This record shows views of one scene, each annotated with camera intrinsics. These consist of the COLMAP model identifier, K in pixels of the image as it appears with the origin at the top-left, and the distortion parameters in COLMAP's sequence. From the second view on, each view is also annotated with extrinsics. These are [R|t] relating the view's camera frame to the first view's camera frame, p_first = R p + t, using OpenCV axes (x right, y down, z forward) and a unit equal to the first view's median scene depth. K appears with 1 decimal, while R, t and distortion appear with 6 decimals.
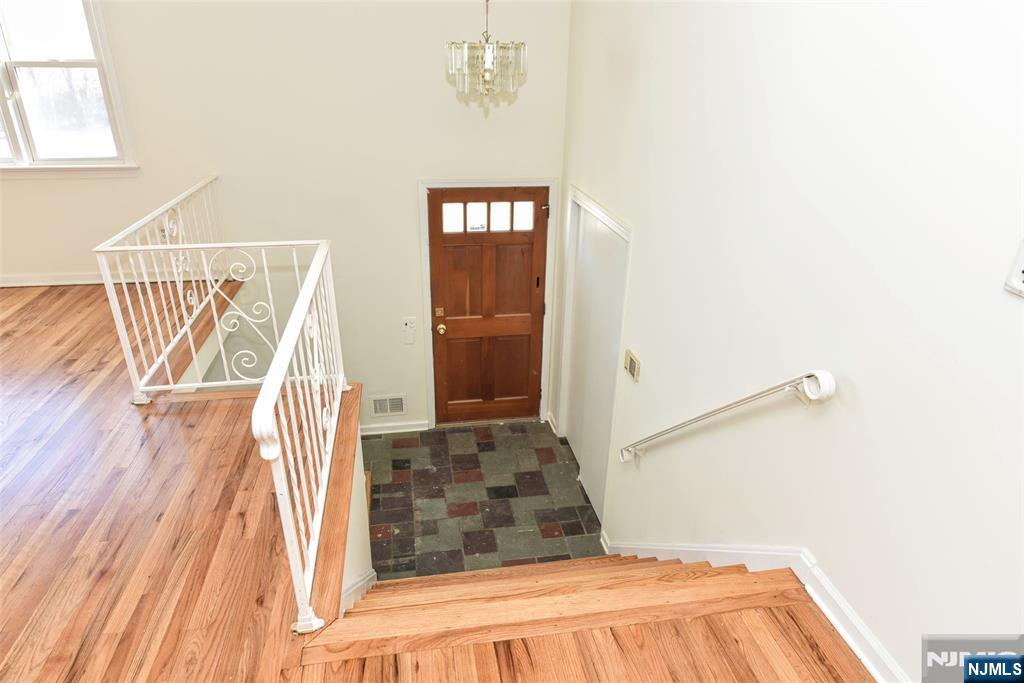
lens RADIAL K [[633.7, 0, 512.0], [0, 633.7, 341.5], [0, 0, 1]] dist [-0.001892, -0.000689]
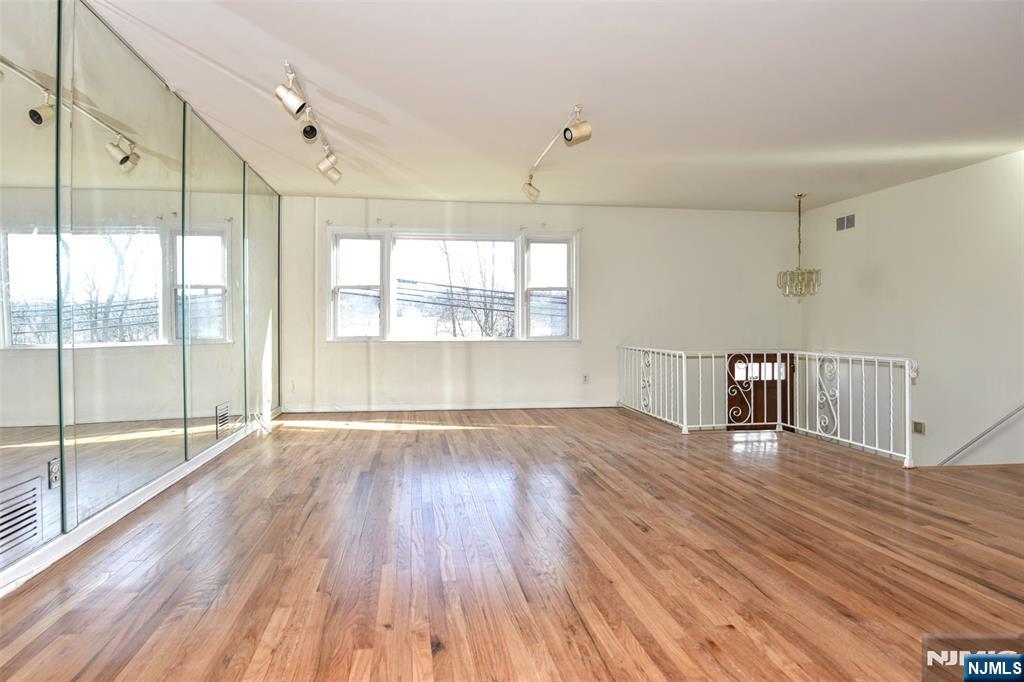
lens RADIAL K [[596.1, 0, 510.6], [0, 596.1, 327.0], [0, 0, 1]] dist [-0.000156, -0.000179]
pose [[0.999915, -0.011947, -0.005151, -0.695518], [0.008832, 0.914008, -0.405600, 0.332229], [0.009554, 0.405520, 0.914036, -0.495601]]
